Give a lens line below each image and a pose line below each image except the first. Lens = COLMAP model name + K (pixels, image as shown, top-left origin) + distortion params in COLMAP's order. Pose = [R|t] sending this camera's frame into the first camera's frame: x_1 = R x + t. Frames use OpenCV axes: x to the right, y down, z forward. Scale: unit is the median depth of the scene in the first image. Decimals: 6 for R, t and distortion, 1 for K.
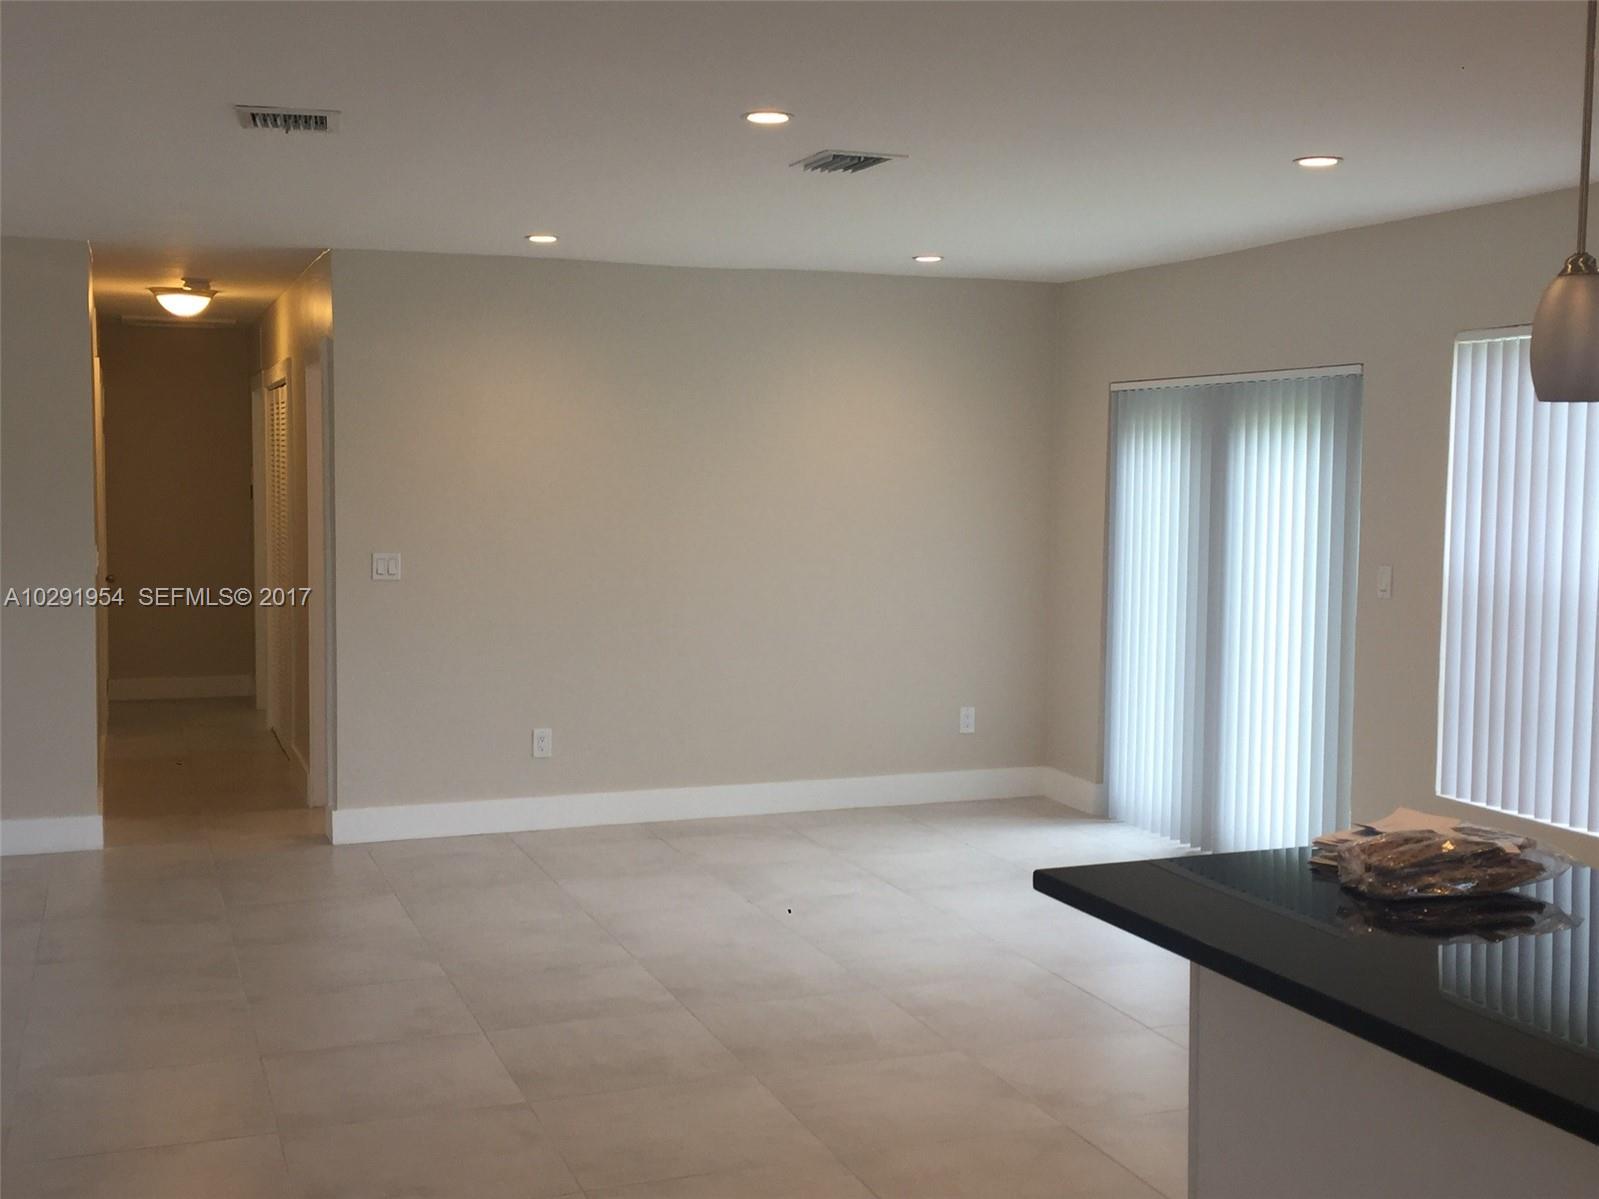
lens RADIAL K [[1813.8, 0, 800.9], [0, 1813.8, 596.2], [0, 0, 1]] dist [0.051392, 0.000000]
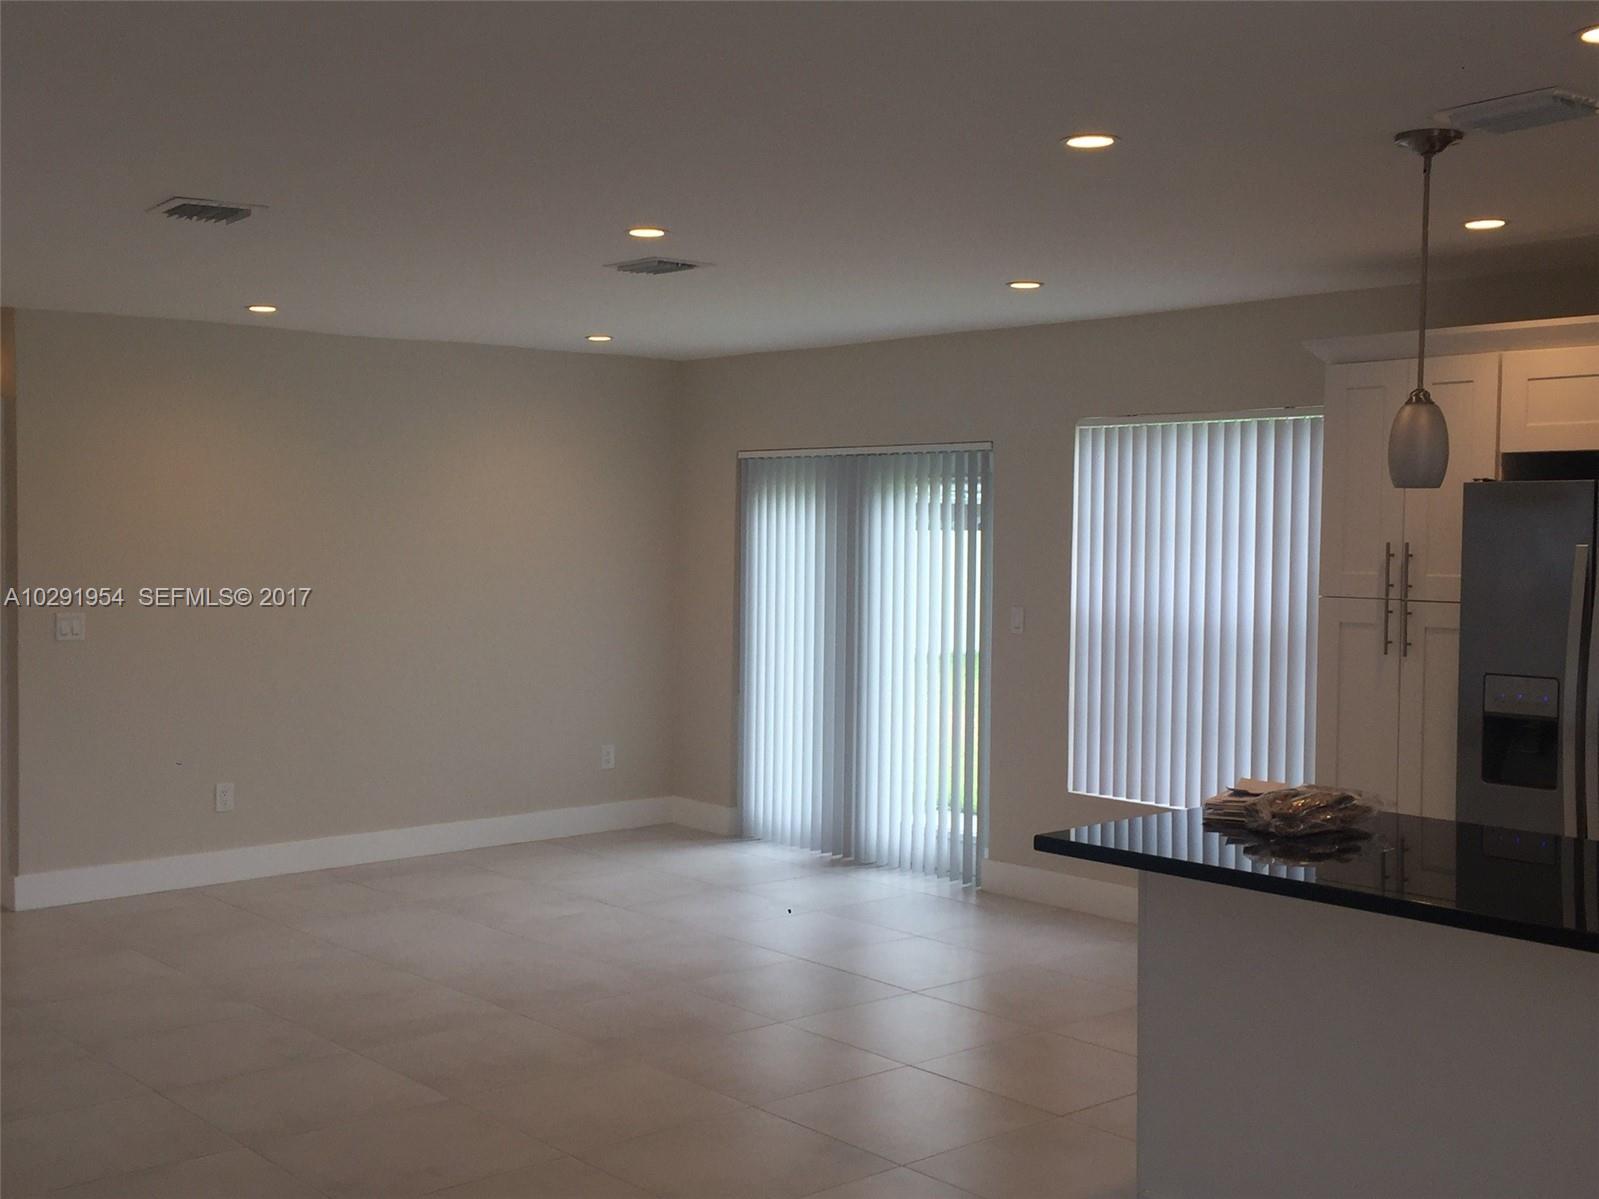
lens RADIAL K [[1813.8, 0, 798.9], [0, 1813.8, 601.7], [0, 0, 1]] dist [0.051392, 0.000000]
pose [[0.940056, -0.016864, 0.340602, -0.199758], [0.025799, 0.999431, -0.021719, 0.001962], [-0.340042, 0.029204, 0.939957, -0.079451]]
